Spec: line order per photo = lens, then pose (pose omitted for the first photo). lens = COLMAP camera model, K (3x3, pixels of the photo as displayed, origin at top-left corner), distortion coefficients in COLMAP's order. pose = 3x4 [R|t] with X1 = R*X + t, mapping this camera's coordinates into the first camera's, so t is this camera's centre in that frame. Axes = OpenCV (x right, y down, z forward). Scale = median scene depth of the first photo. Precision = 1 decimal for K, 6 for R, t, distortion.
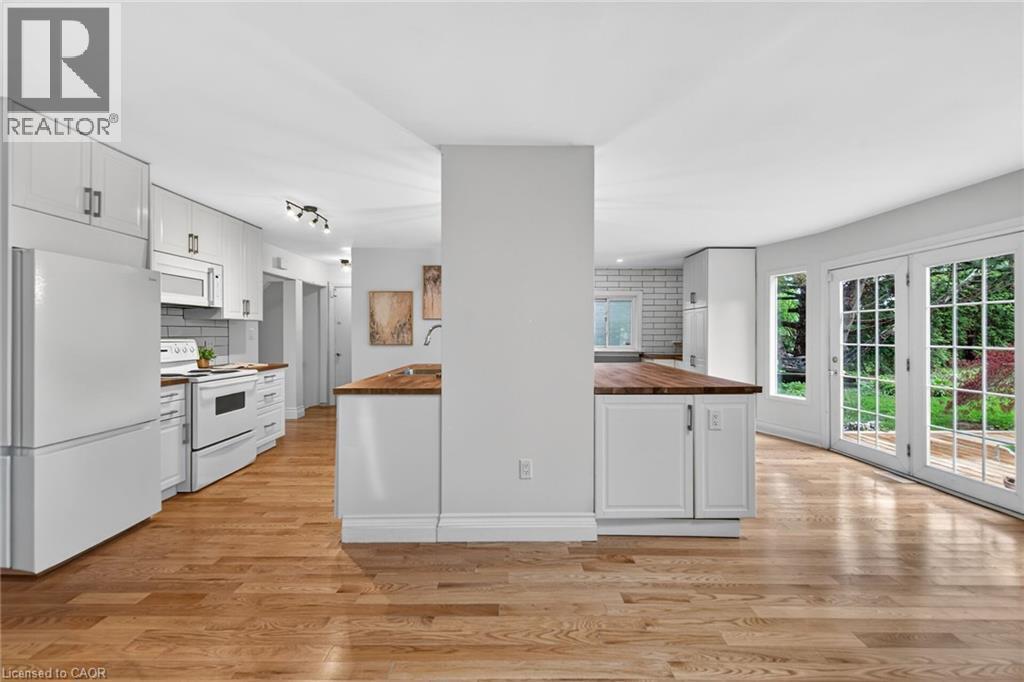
lens RADIAL K [[415.7, 0, 514.1], [0, 415.7, 324.8], [0, 0, 1]] dist [0.000628, -0.000085]
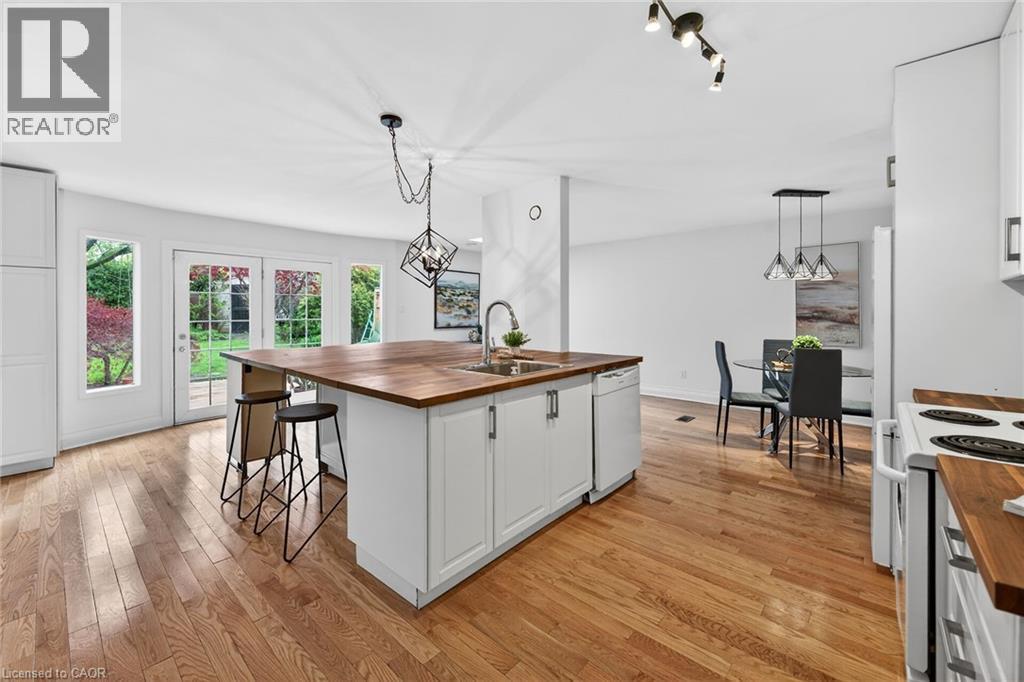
lens RADIAL K [[408.2, 0, 515.0], [0, 408.2, 311.7], [0, 0, 1]] dist [0.000102, -0.000335]
pose [[-0.742364, -0.003326, 0.669988, -0.641510], [-0.016699, 0.999769, -0.013540, 0.025695], [-0.669788, -0.021239, -0.742248, 1.443252]]
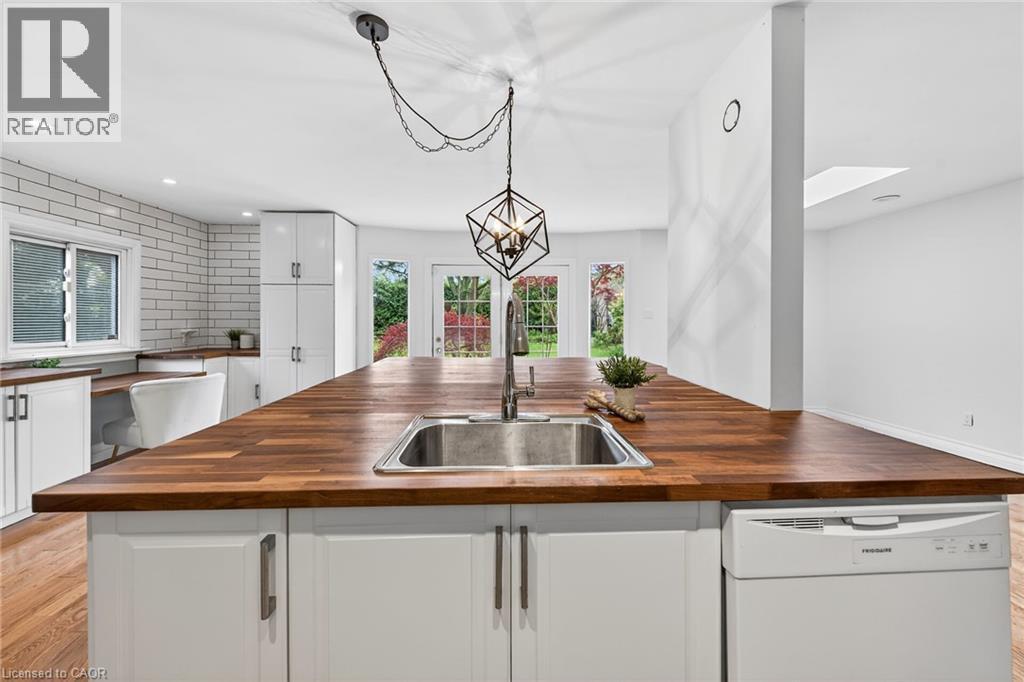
lens RADIAL K [[415.7, 0, 514.1], [0, 415.7, 324.8], [0, 0, 1]] dist [0.000628, -0.000085]
pose [[-0.030006, -0.018407, 0.999380, -0.508490], [-0.024023, 0.999555, 0.017689, 0.016313], [-0.999261, -0.023478, -0.030434, 0.968918]]
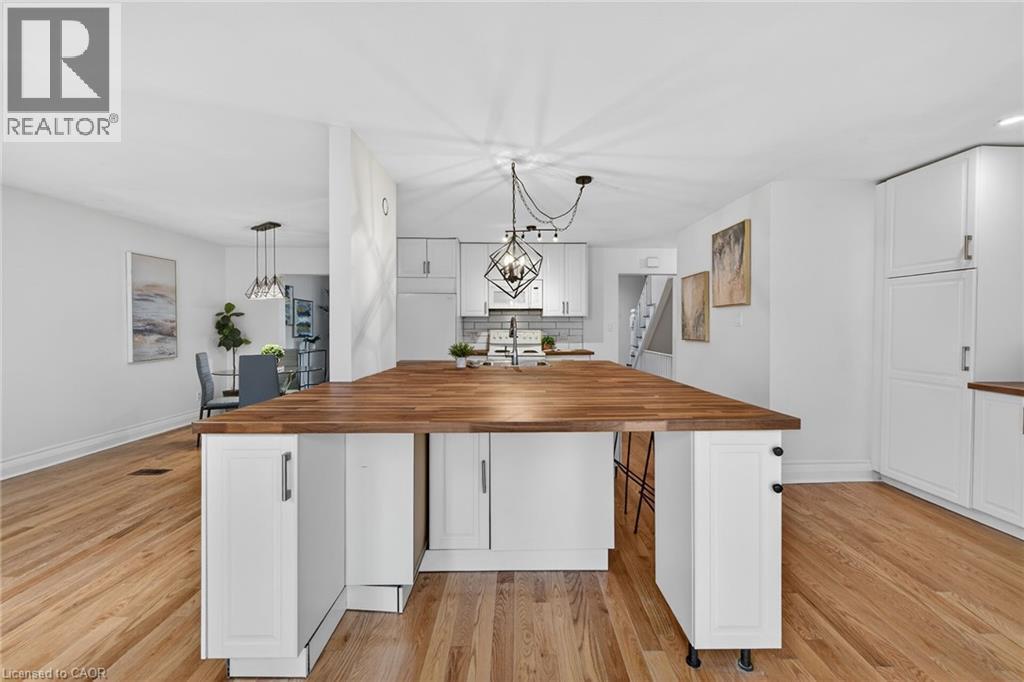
lens RADIAL K [[398.9, 0, 512.2], [0, 398.9, 327.1], [0, 0, 1]] dist [0.000725, -0.000299]
pose [[0.000771, -0.000534, -1.000000, 0.744281], [0.020882, 0.999782, -0.000518, 0.023326], [0.999782, -0.020881, 0.000782, 0.954595]]
